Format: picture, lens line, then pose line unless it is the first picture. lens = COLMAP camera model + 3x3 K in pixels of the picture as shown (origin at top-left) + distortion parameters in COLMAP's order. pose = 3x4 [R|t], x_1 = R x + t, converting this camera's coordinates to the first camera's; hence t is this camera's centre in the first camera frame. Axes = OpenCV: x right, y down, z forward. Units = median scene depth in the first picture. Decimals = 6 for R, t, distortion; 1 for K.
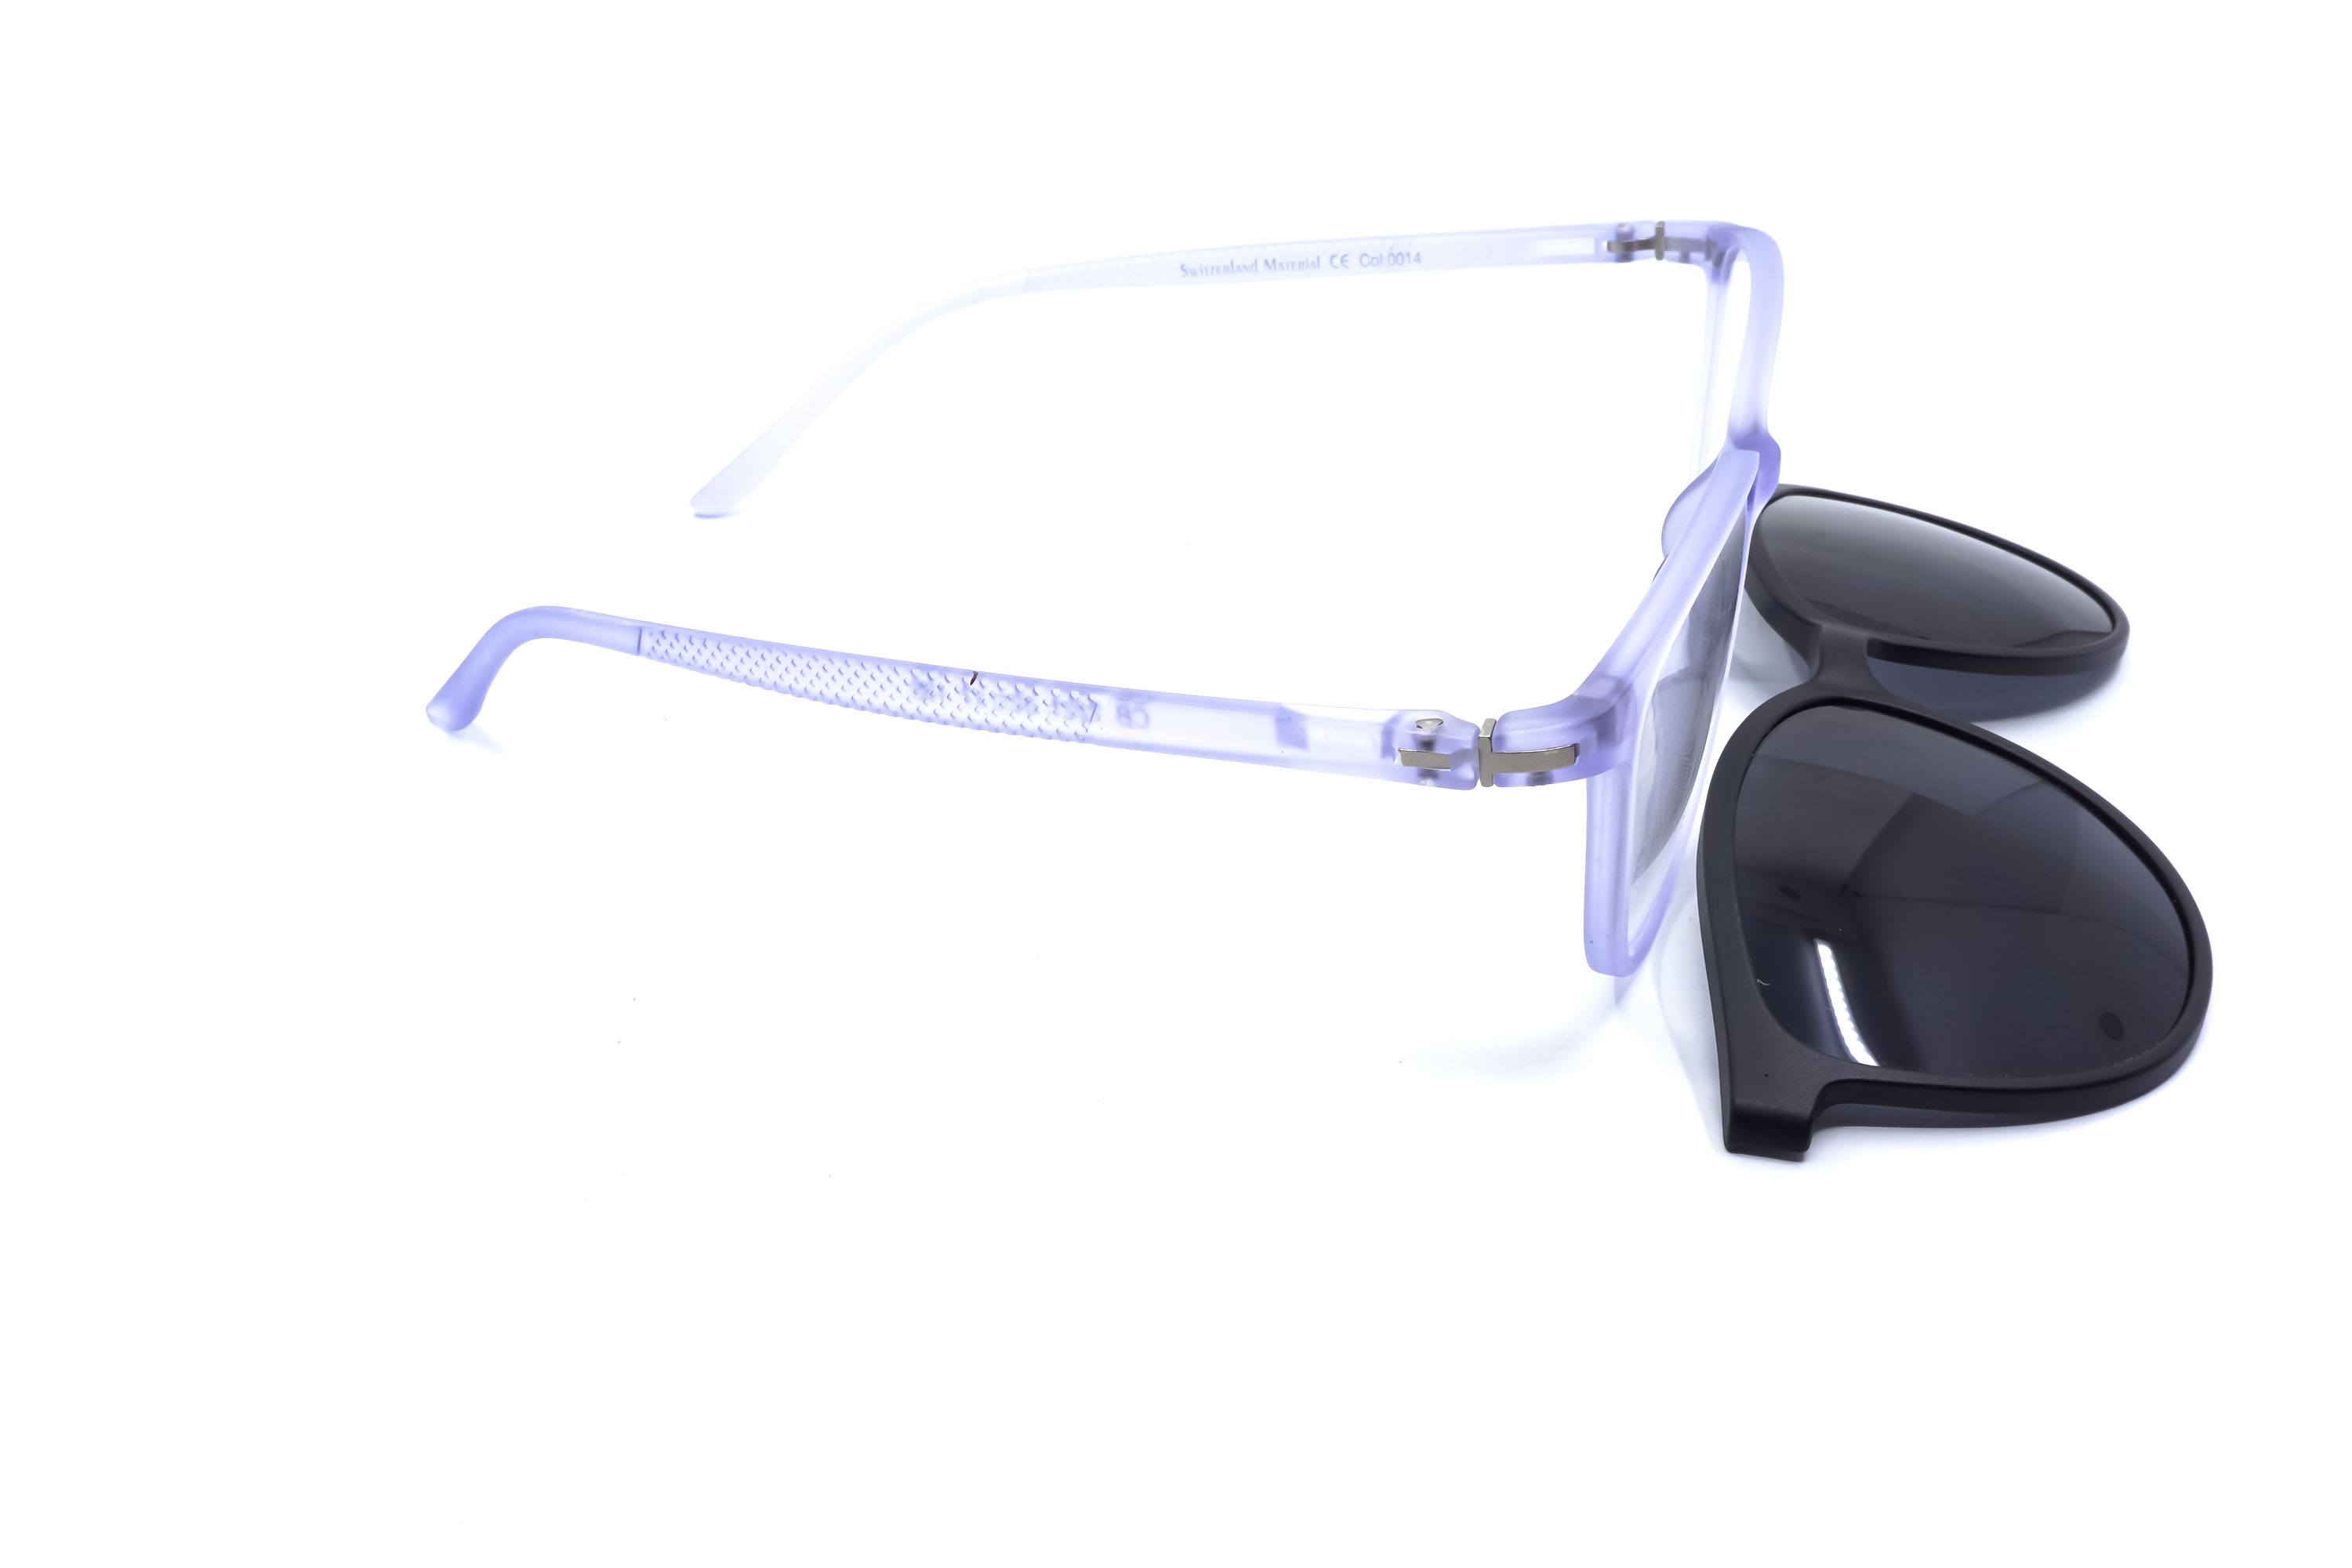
lens RADIAL K [[2362.0, 0, 1163.3], [0, 2362.0, 792.3], [0, 0, 1]] dist [-0.001677, 0.000000]
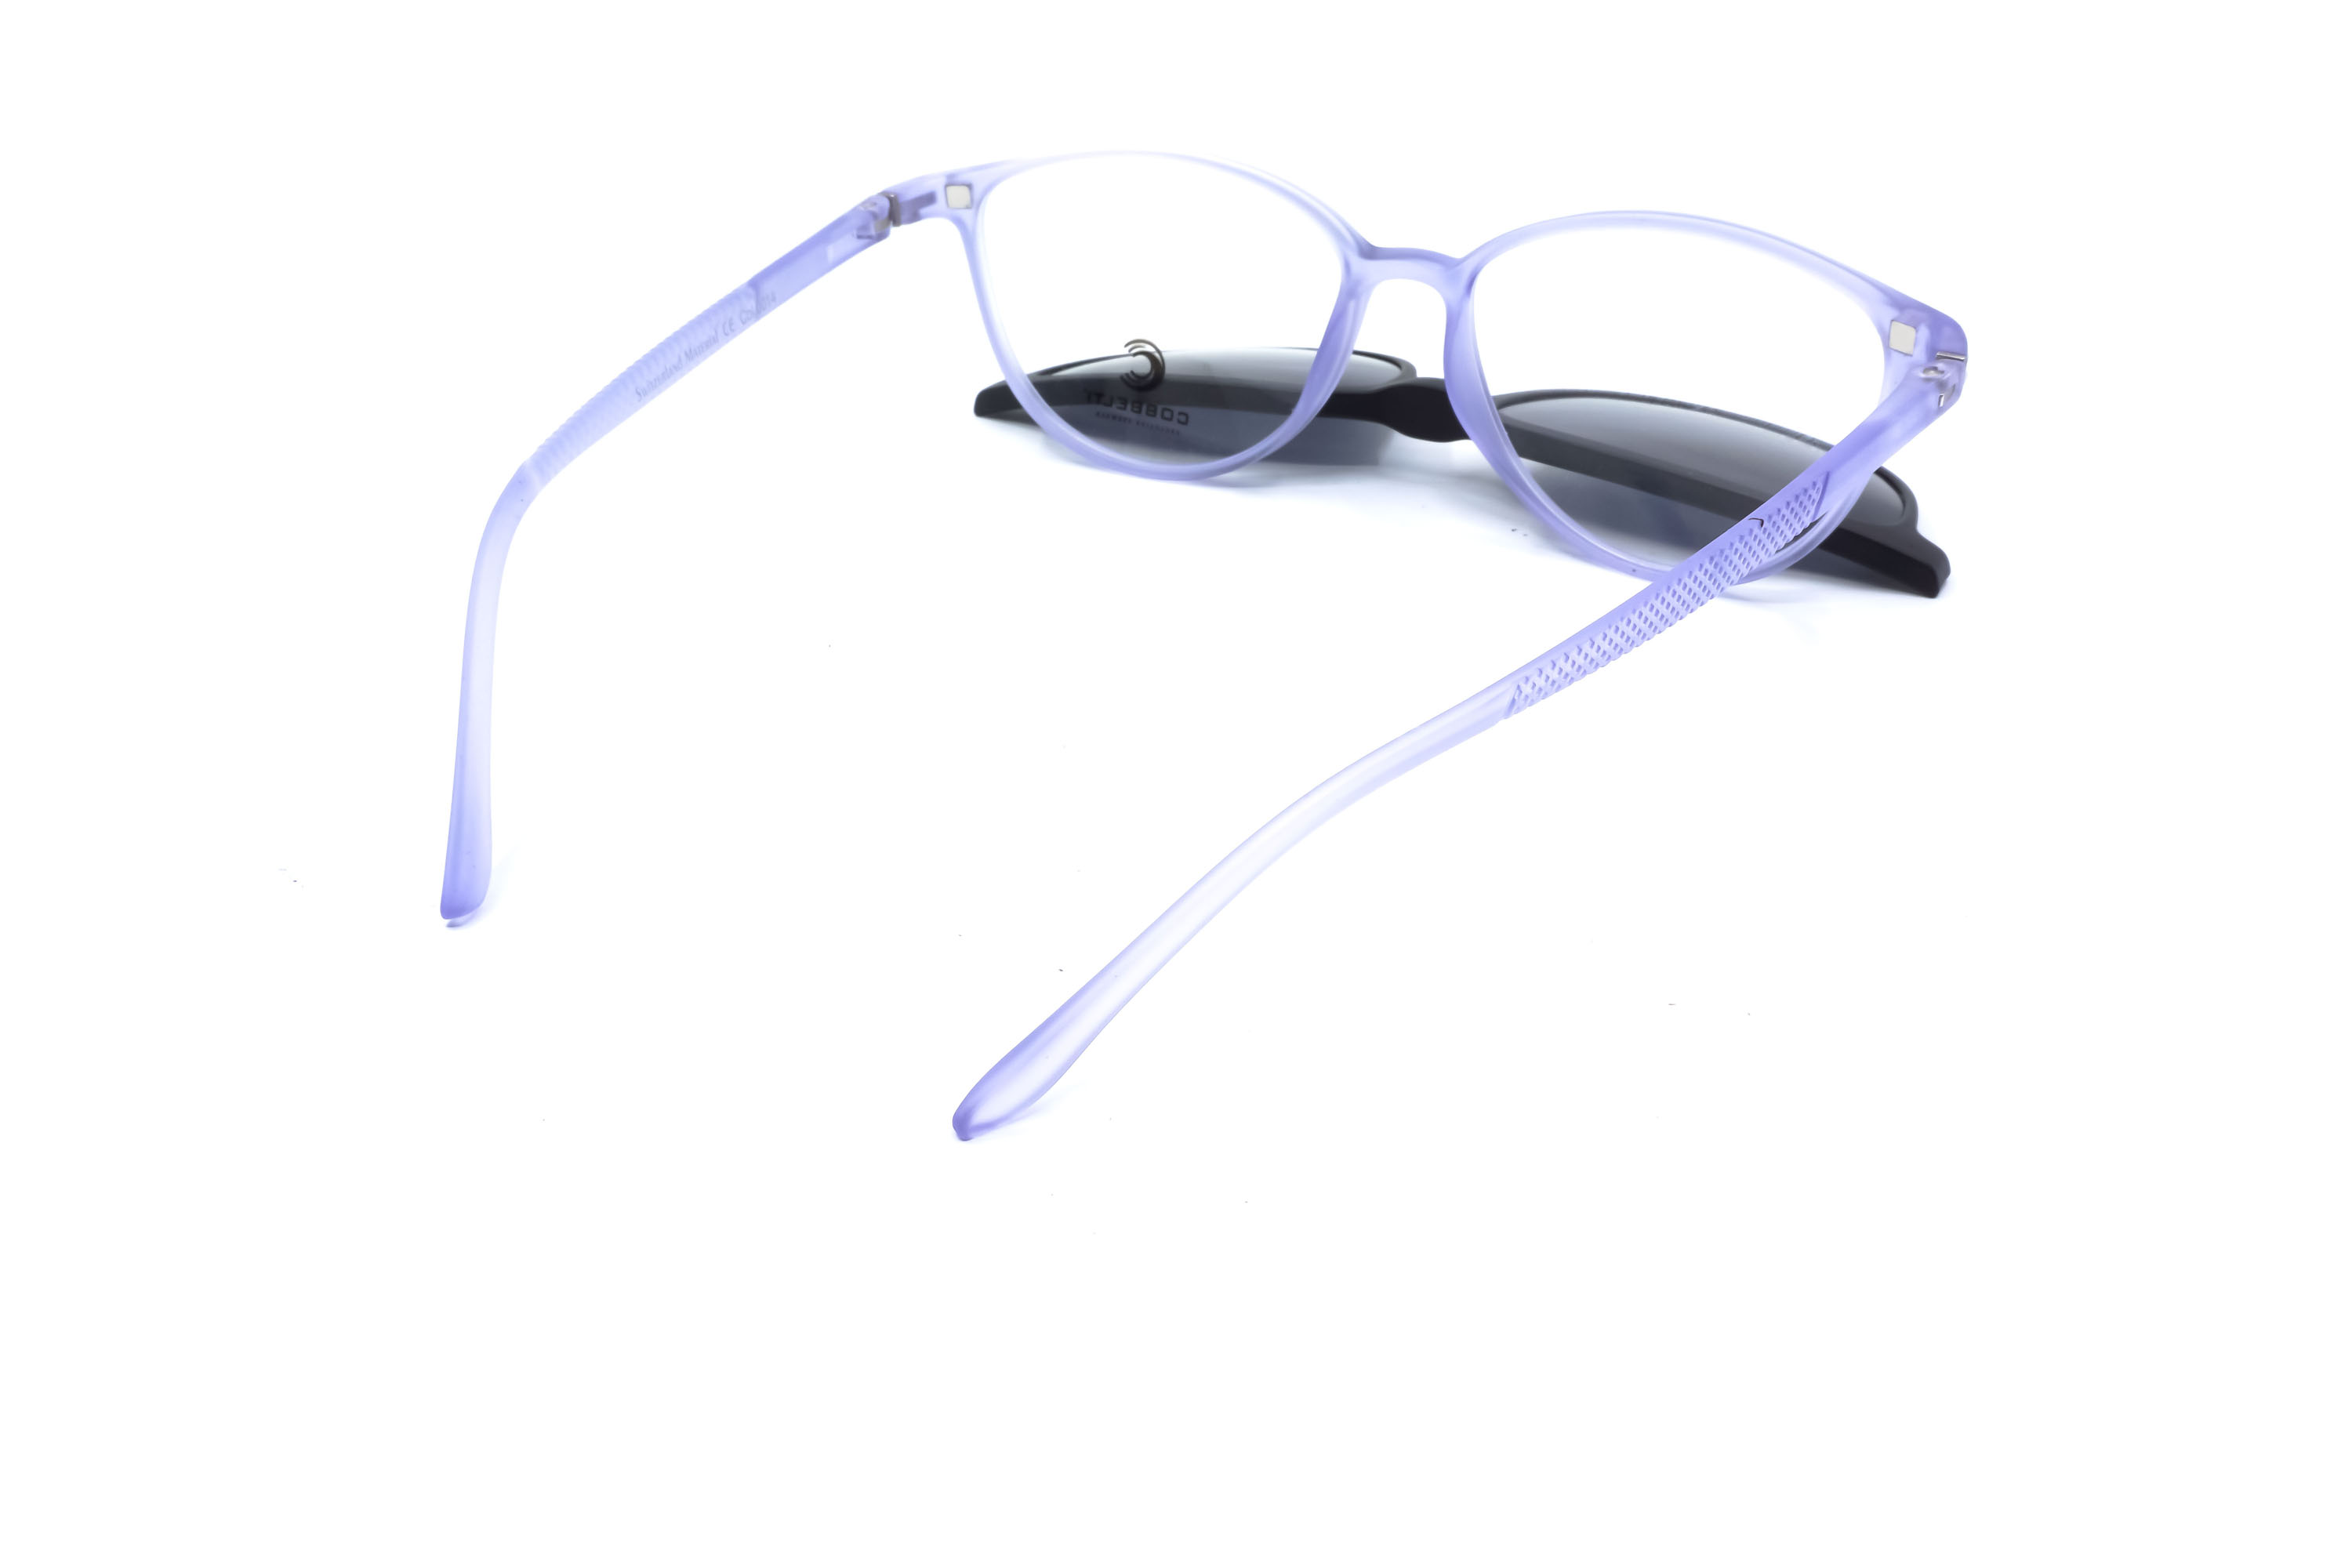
lens RADIAL K [[2362.0, 0, 1181.0], [0, 2362.0, 776.5], [0, 0, 1]] dist [-0.001677, 0.000000]
pose [[0.254838, -0.457716, 0.851794, -0.773422], [0.482138, 0.823717, 0.298383, -0.277086], [-0.838212, 0.334643, 0.430597, 0.519048]]
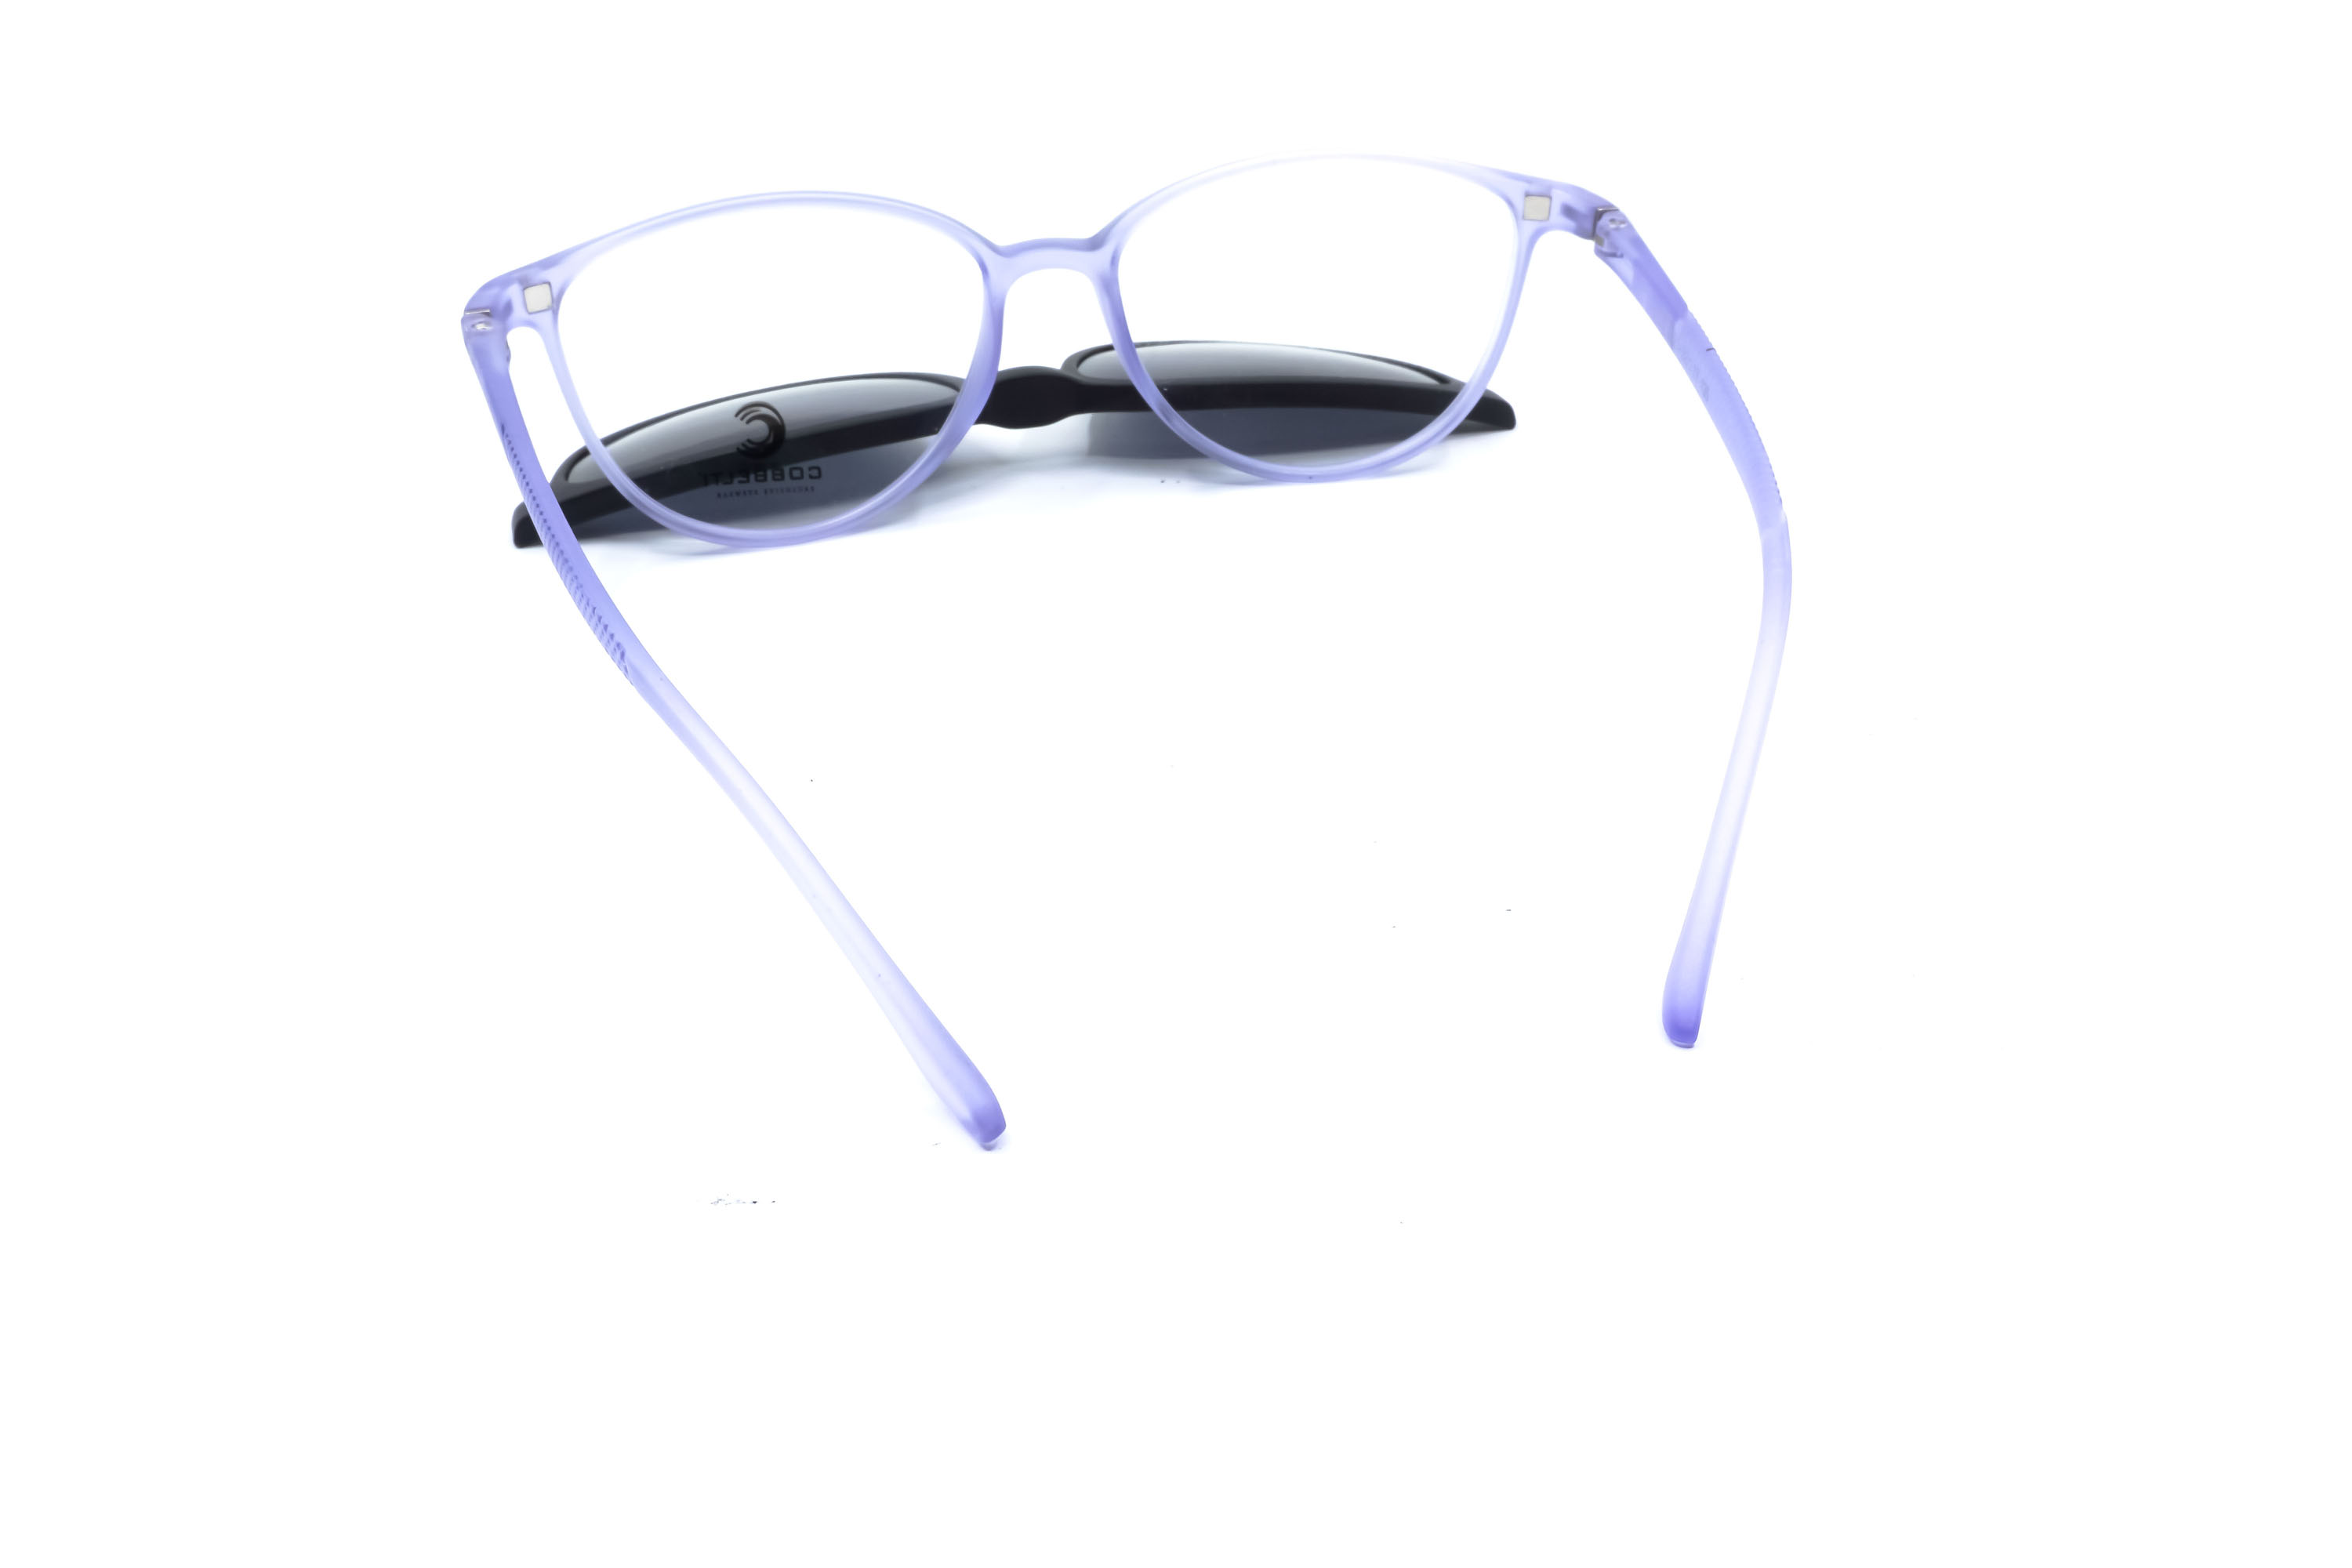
lens RADIAL K [[2362.0, 0, 1167.0], [0, 2362.0, 779.3], [0, 0, 1]] dist [-0.001677, 0.000000]
pose [[-0.499623, -0.403399, 0.766581, -0.692949], [0.442691, 0.641756, 0.626238, -0.576506], [-0.744582, 0.652241, -0.142055, 1.045607]]
